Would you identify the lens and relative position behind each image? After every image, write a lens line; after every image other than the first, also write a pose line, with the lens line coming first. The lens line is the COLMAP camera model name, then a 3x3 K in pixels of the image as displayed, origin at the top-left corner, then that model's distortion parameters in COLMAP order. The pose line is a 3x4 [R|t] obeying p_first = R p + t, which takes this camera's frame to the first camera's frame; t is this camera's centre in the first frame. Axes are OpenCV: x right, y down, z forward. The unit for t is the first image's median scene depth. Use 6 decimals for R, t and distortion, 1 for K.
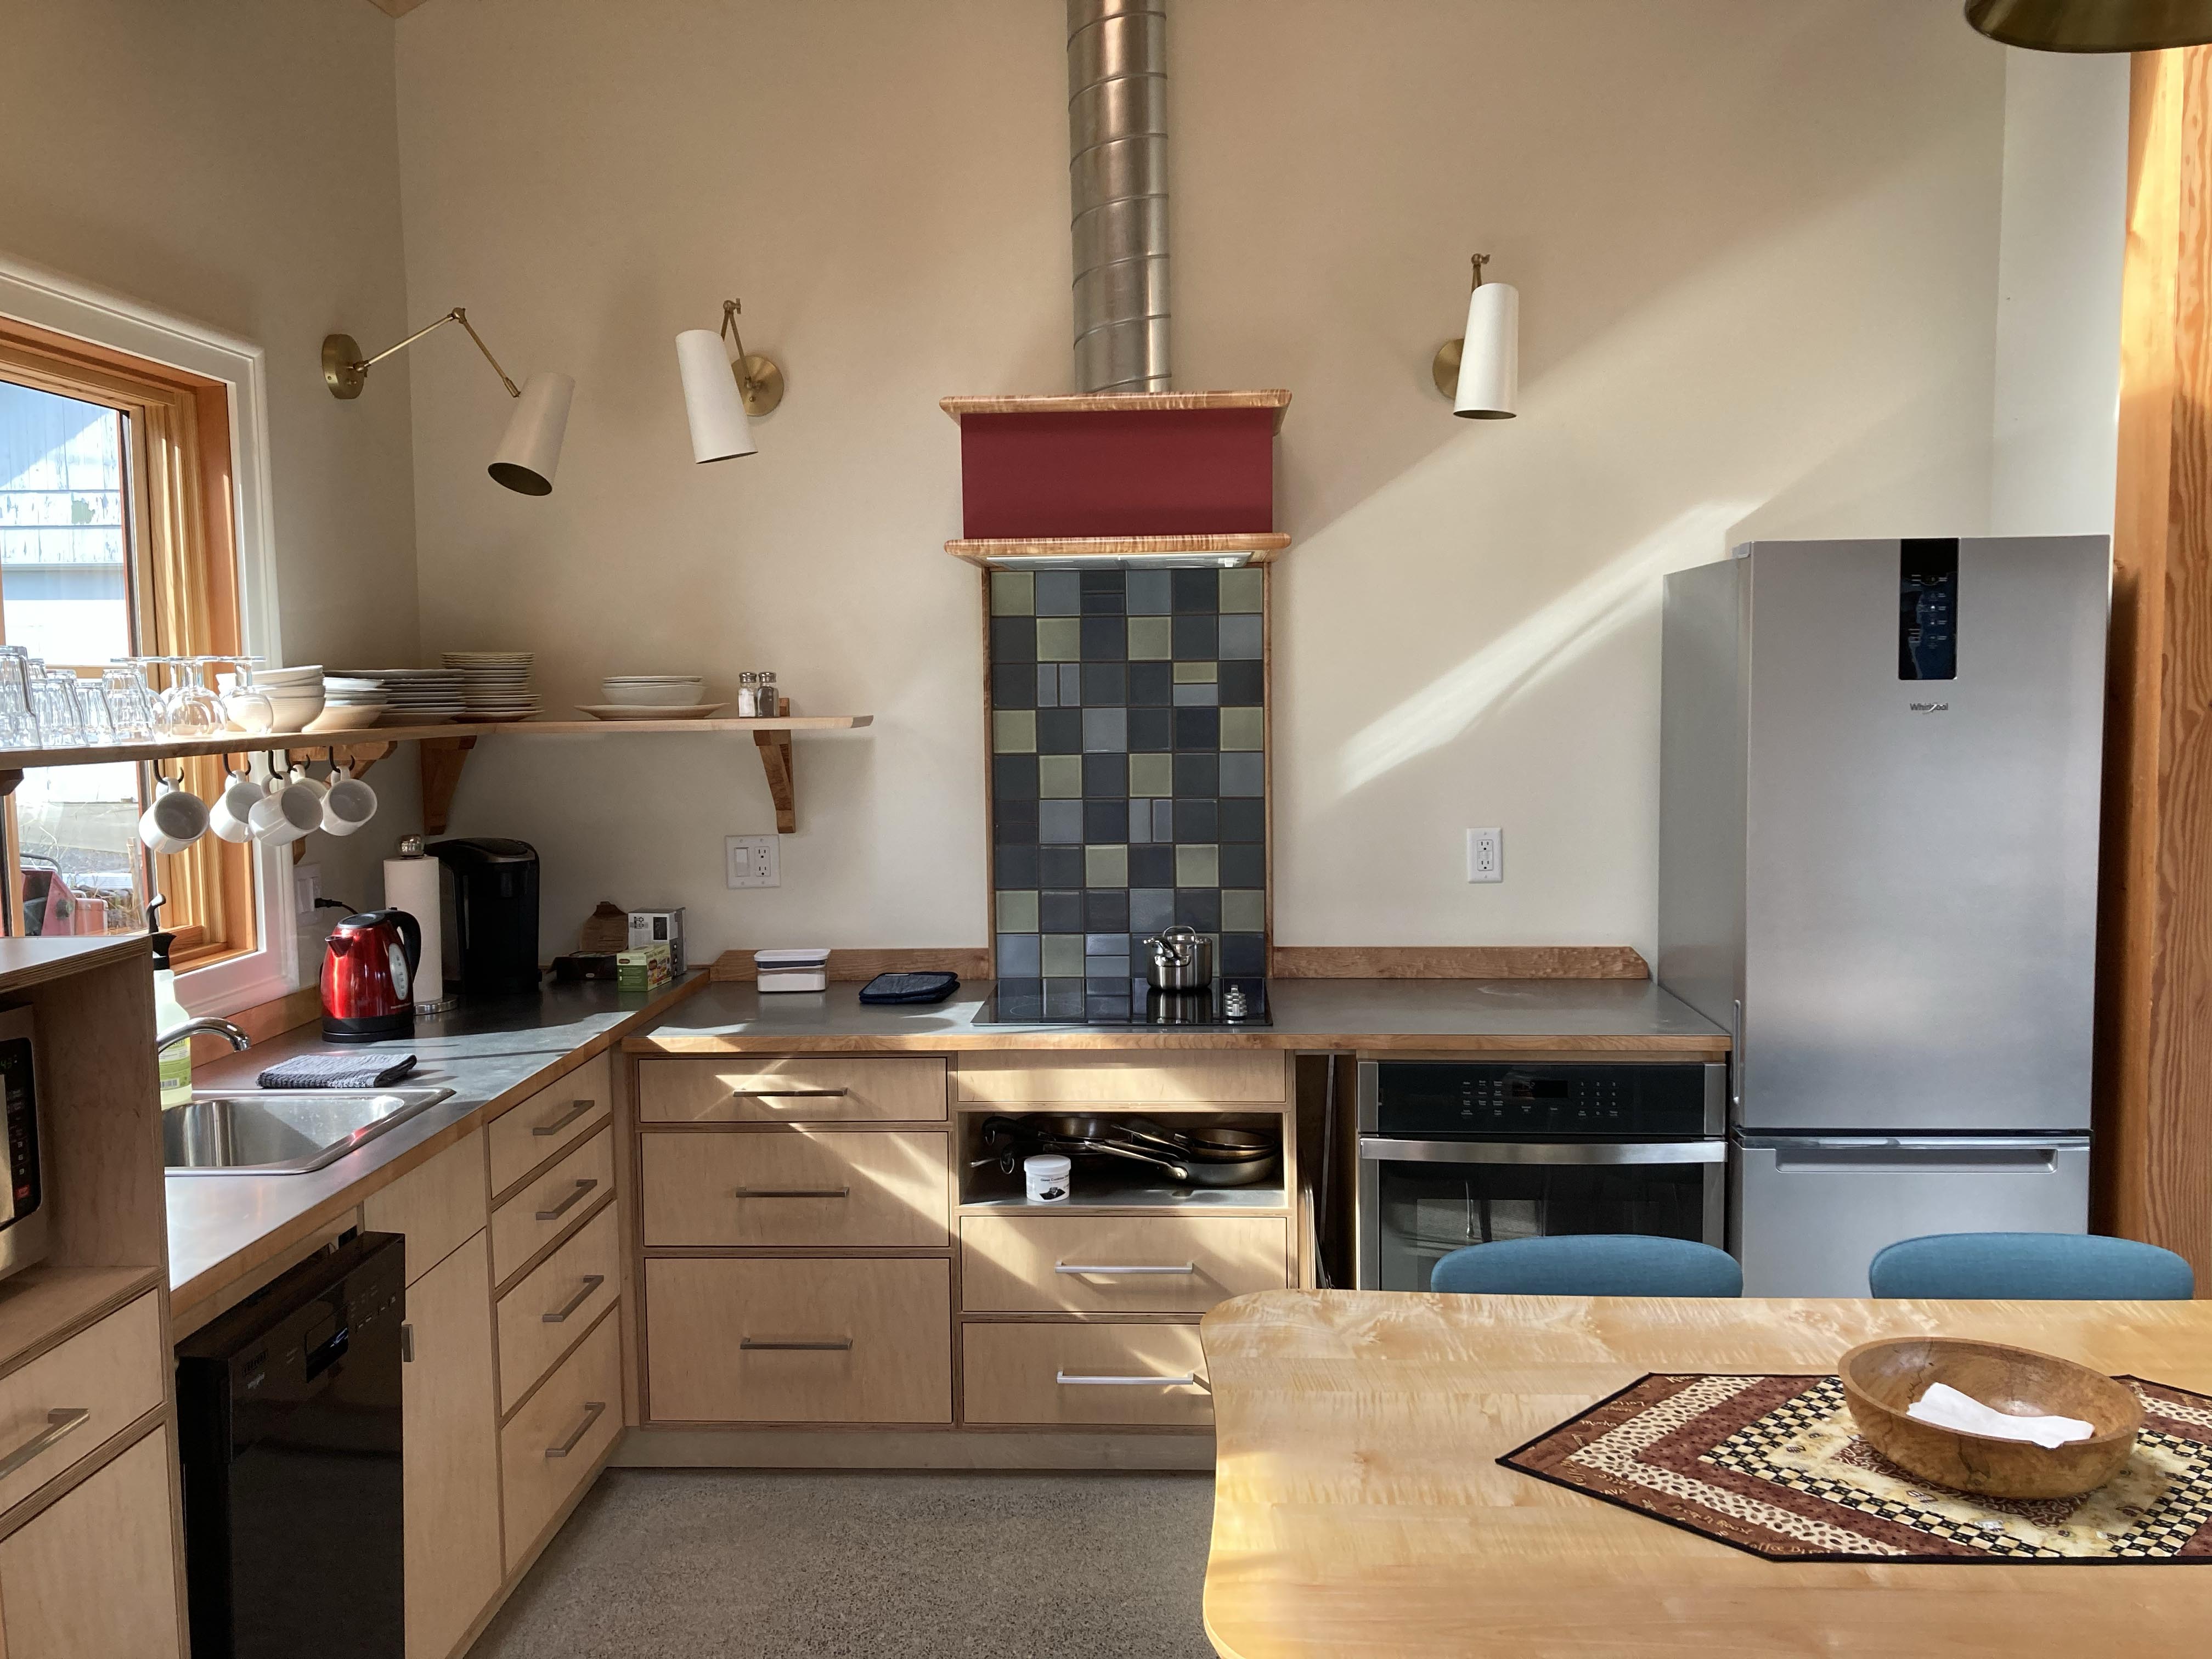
lens RADIAL K [[1788.2, 0, 1106.0], [0, 1788.2, 829.5], [0, 0, 1]] dist [0.064385, -0.072364]
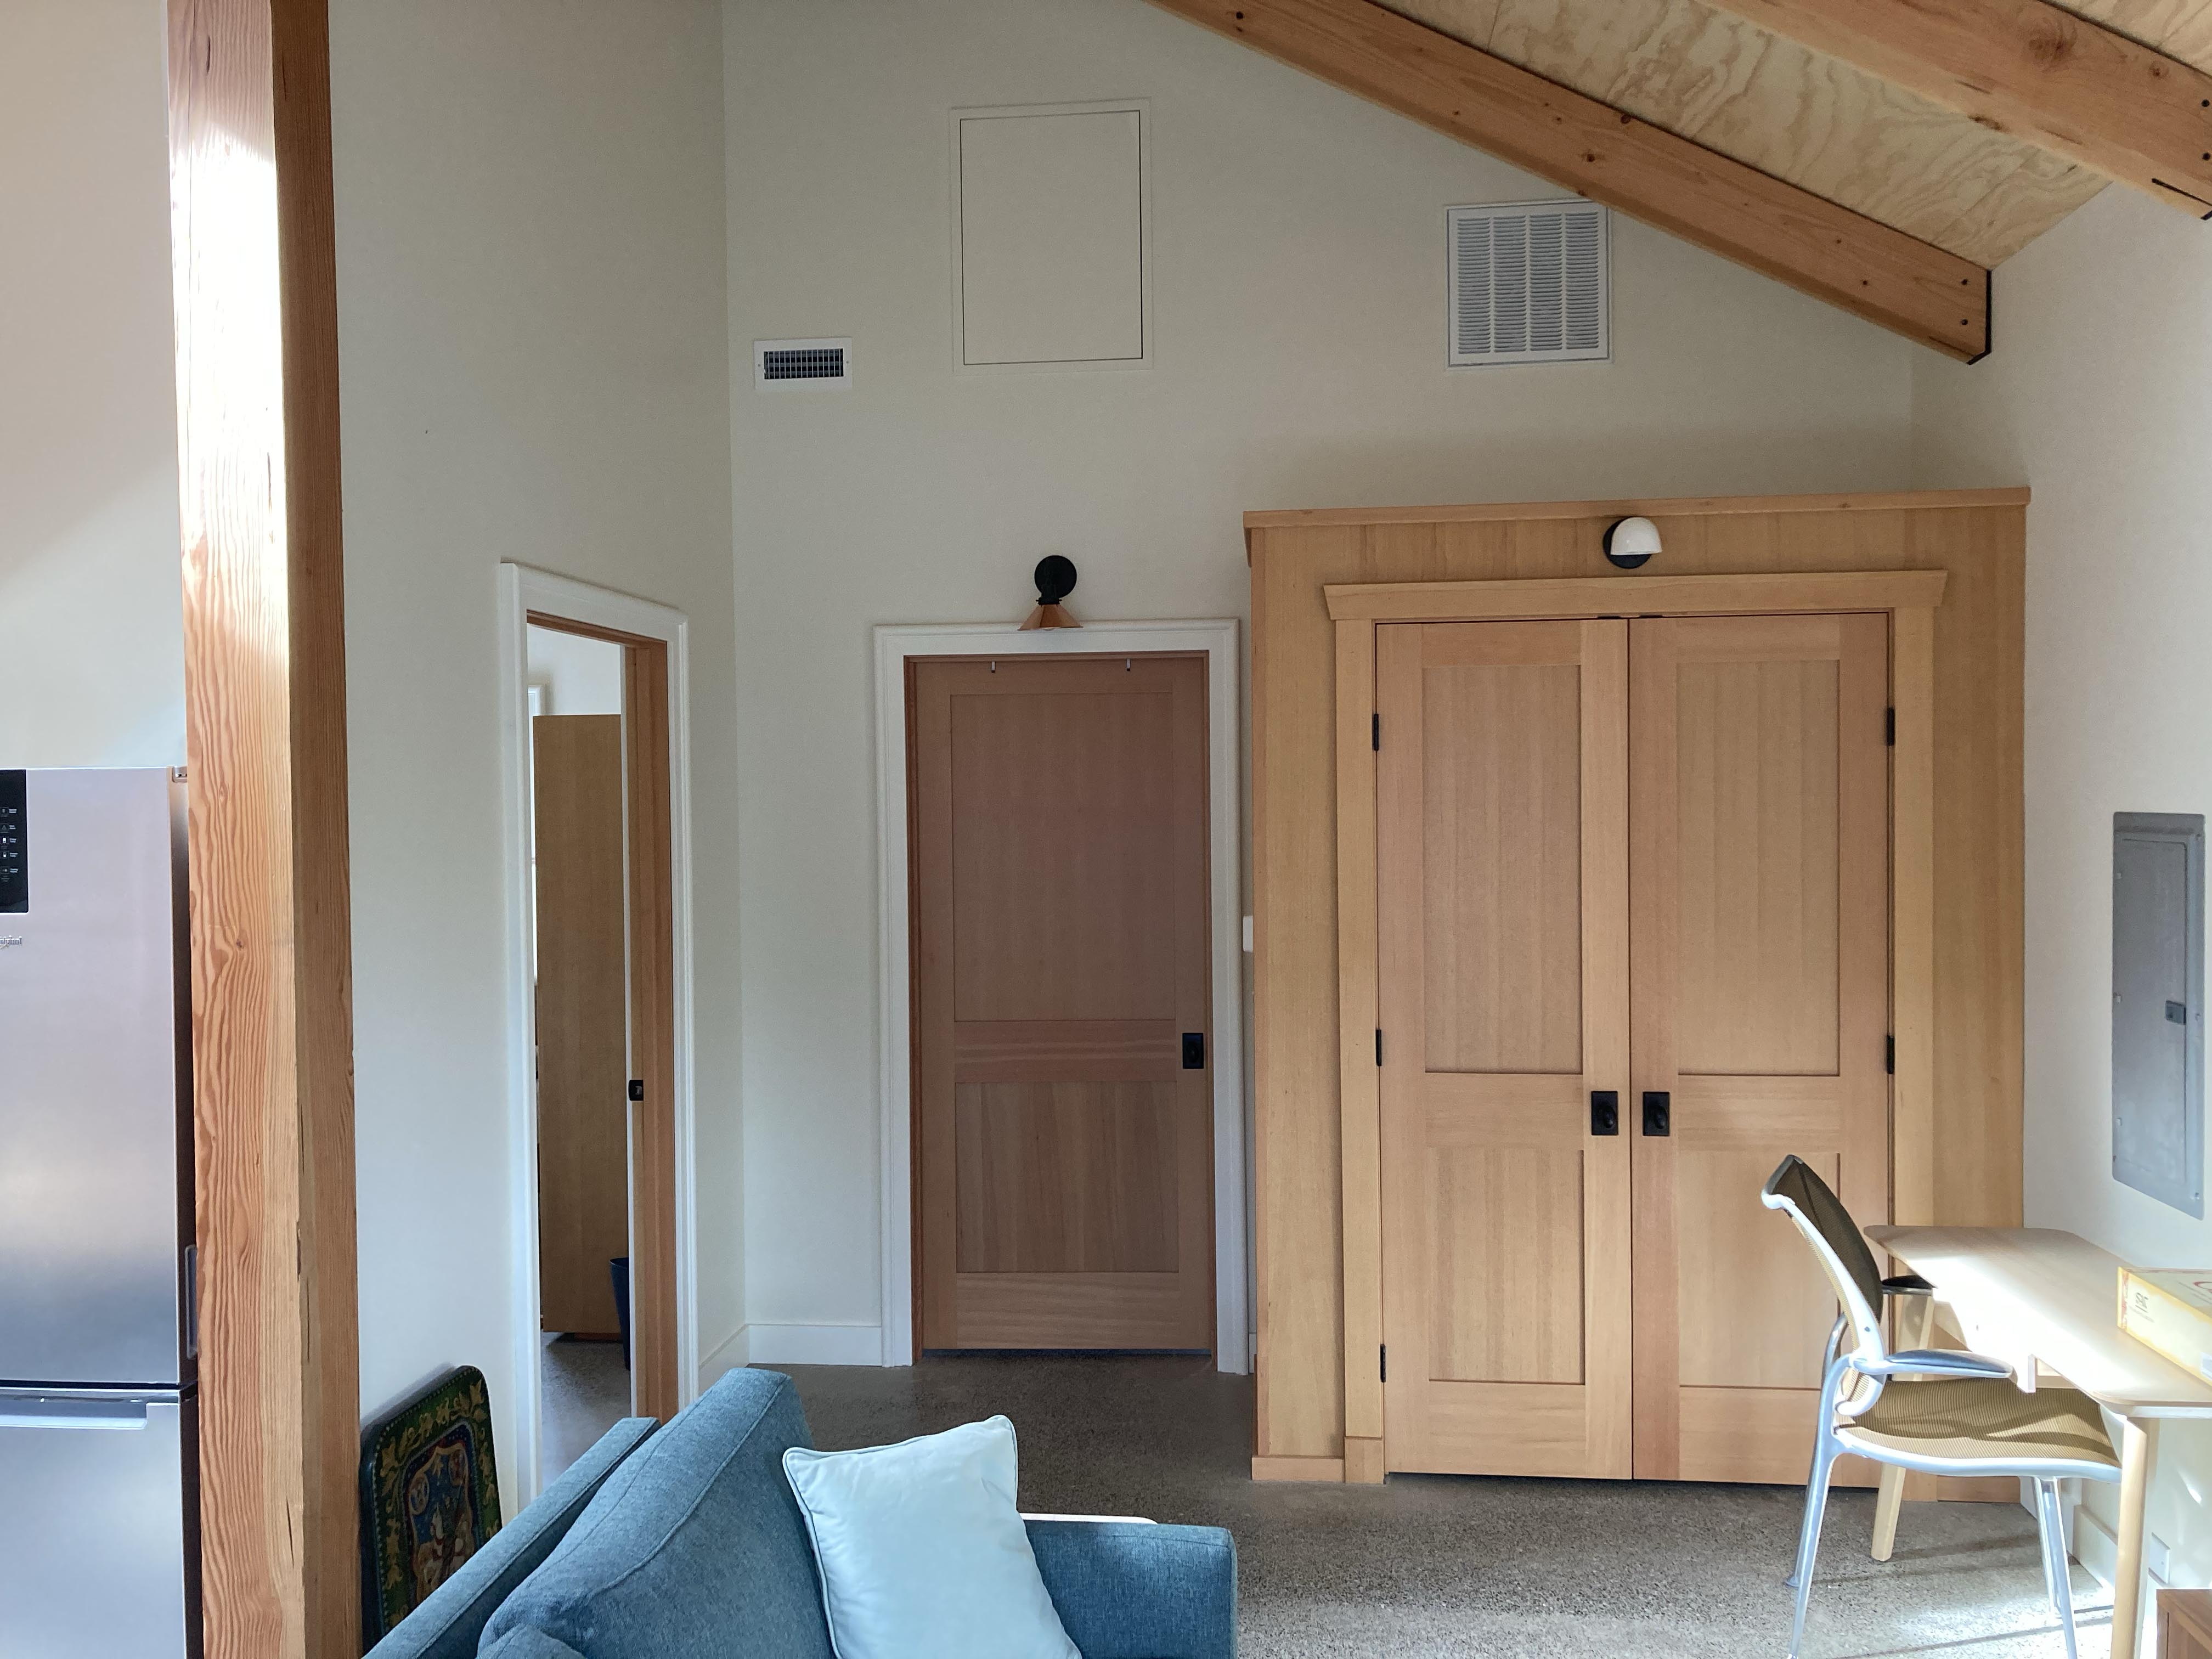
lens RADIAL K [[1814.9, 0, 1106.0], [0, 1814.9, 829.5], [0, 0, 1]] dist [0.016074, 0.003635]
pose [[0.998139, 0.001573, -0.060967, 1.049999], [-0.005257, 0.998166, -0.060311, -0.067884], [0.060760, 0.060519, 0.996316, 0.049463]]
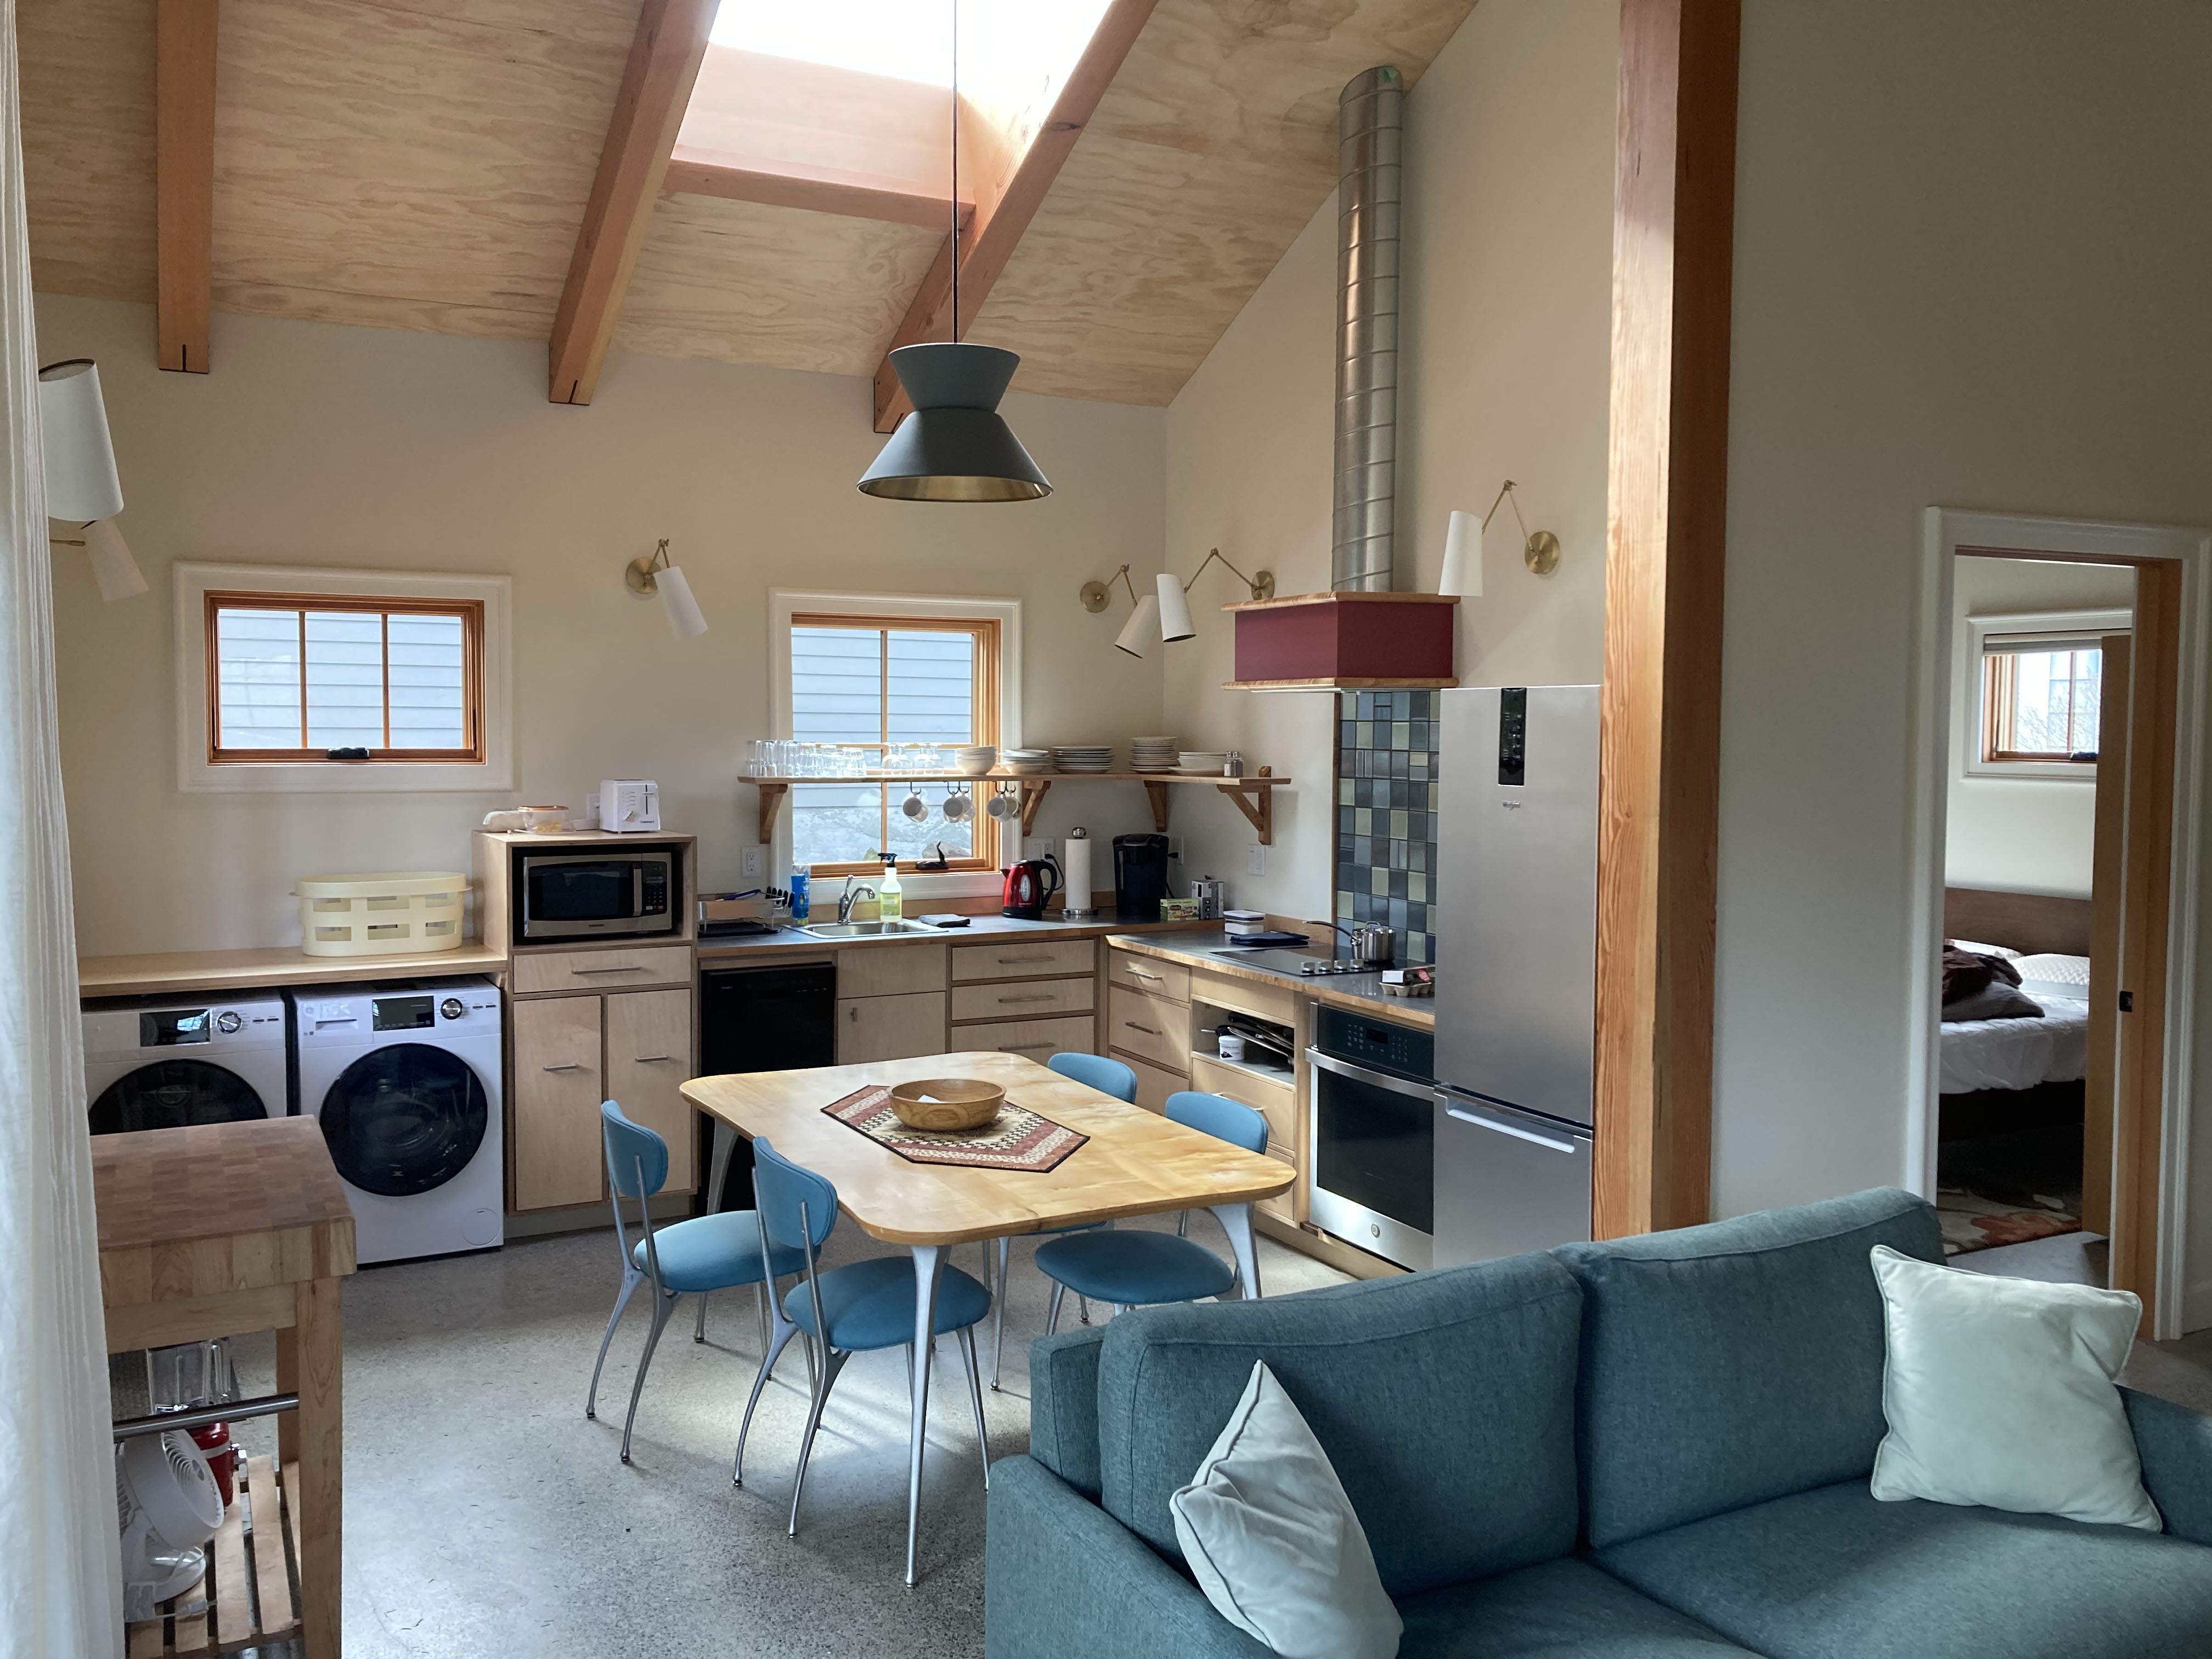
lens RADIAL K [[1788.2, 0, 1106.0], [0, 1788.2, 829.5], [0, 0, 1]] dist [0.064385, -0.072364]
pose [[0.506849, 0.067515, -0.859387, 1.439453], [-0.082211, 0.996170, 0.029775, -0.060640], [0.858106, 0.055560, 0.510458, -0.003159]]
